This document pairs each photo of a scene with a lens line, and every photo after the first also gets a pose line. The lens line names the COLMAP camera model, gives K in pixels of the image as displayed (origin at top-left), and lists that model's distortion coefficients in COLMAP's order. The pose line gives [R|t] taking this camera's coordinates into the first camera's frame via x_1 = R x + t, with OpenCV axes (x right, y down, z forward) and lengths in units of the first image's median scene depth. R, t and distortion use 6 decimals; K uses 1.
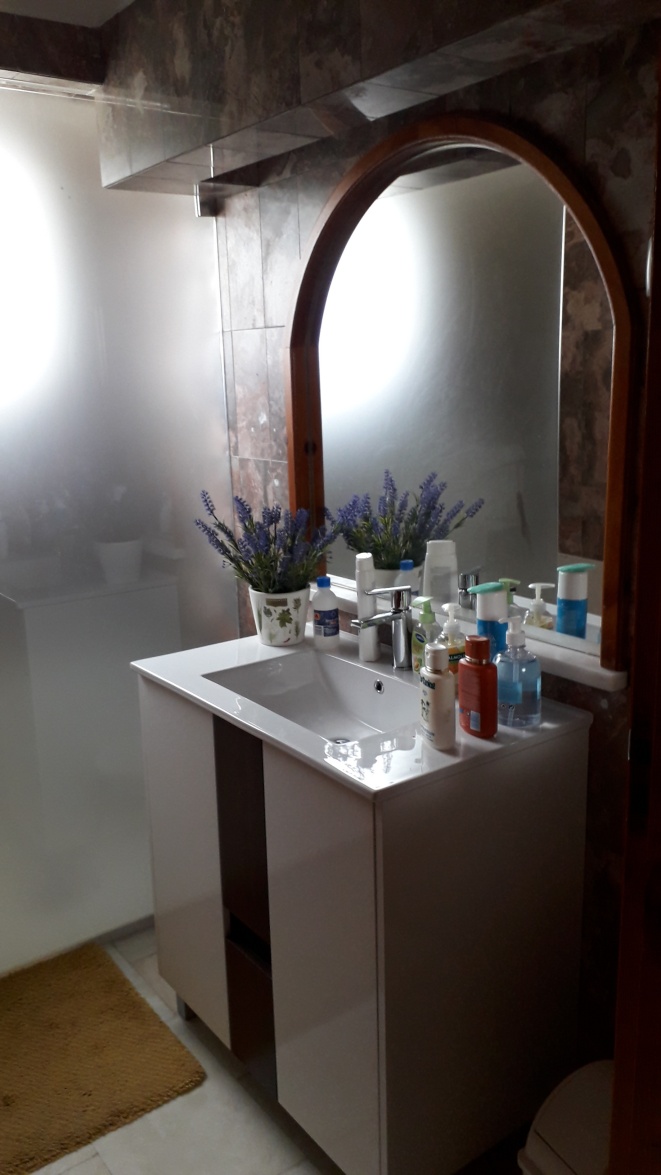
lens RADIAL K [[949.7, 0, 330.5], [0, 949.7, 587.5], [0, 0, 1]] dist [0.070451, -0.143482]
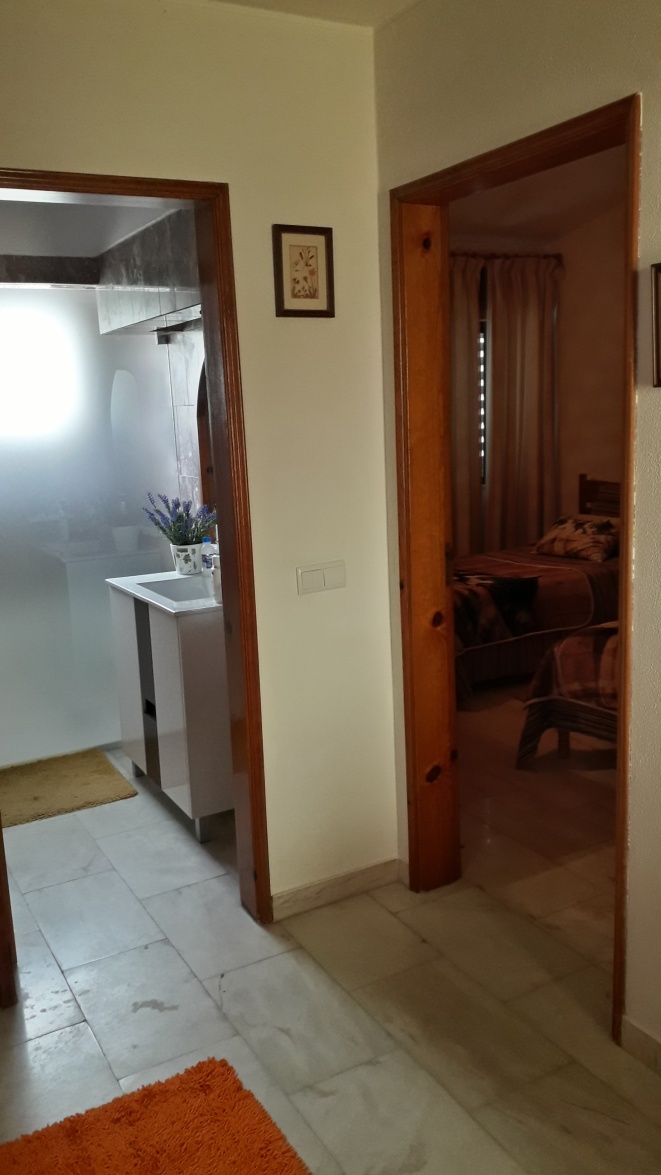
lens RADIAL K [[949.7, 0, 330.5], [0, 949.7, 587.5], [0, 0, 1]] dist [0.070451, -0.143482]
pose [[0.992002, 0.011094, -0.125735, 0.470614], [-0.015608, 0.999266, -0.034971, 0.149789], [0.125254, 0.036654, 0.991447, -0.832886]]
